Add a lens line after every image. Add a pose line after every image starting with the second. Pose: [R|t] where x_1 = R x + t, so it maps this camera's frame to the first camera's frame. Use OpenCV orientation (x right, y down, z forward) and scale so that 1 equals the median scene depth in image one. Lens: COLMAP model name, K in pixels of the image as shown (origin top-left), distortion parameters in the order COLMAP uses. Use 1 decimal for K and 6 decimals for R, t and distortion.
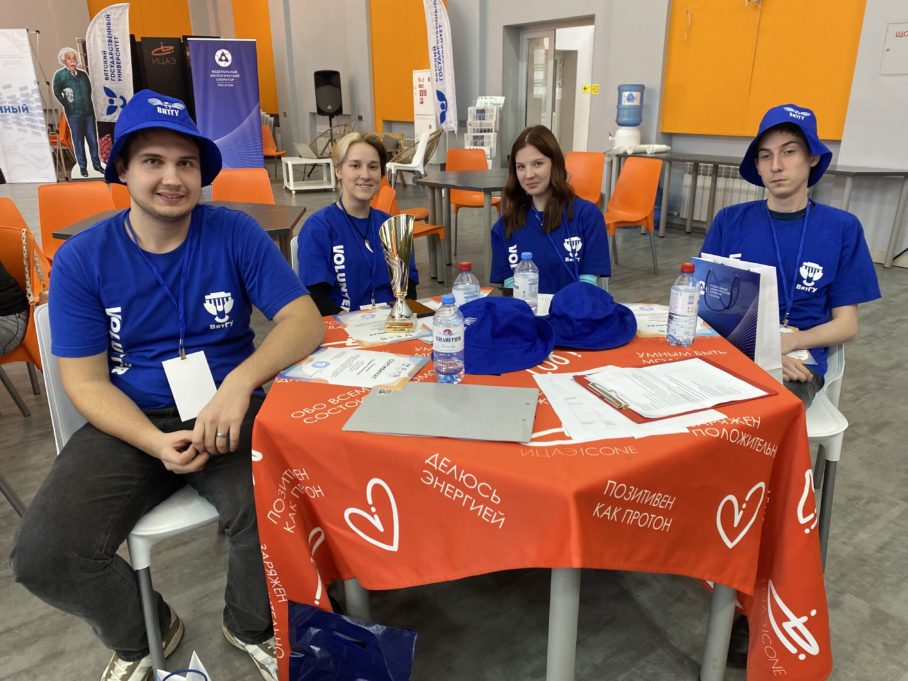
lens RADIAL K [[686.4, 0, 454.0], [0, 686.4, 340.5], [0, 0, 1]] dist [0.045214, -0.059255]
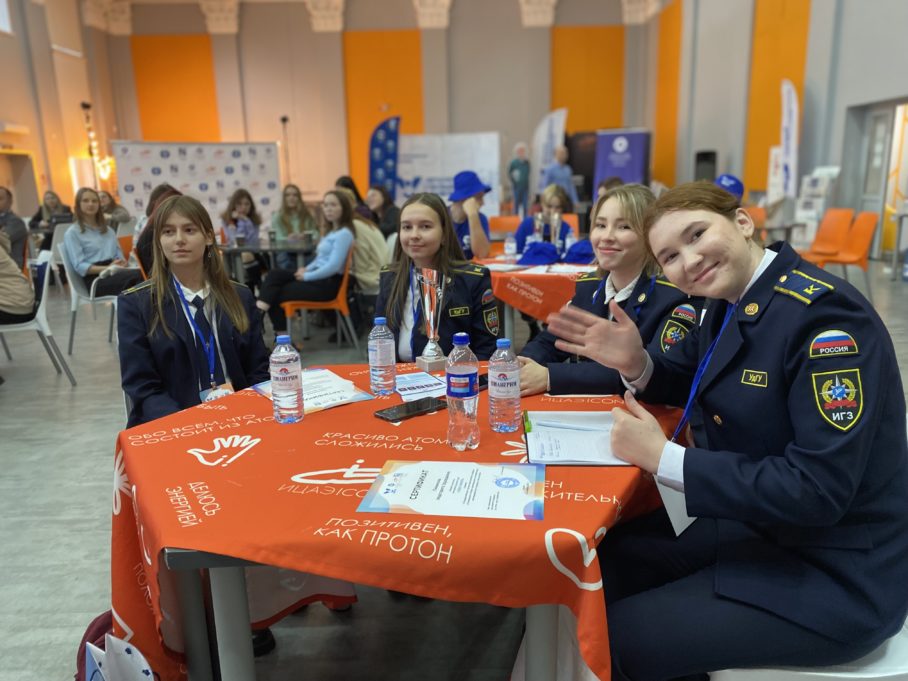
lens RADIAL K [[686.4, 0, 454.0], [0, 686.4, 340.5], [0, 0, 1]] dist [0.045214, -0.059255]
pose [[0.809462, 0.119769, -0.574827, 0.216649], [-0.179753, 0.982520, -0.048411, 0.080015], [0.558981, 0.142514, 0.816841, -0.203651]]
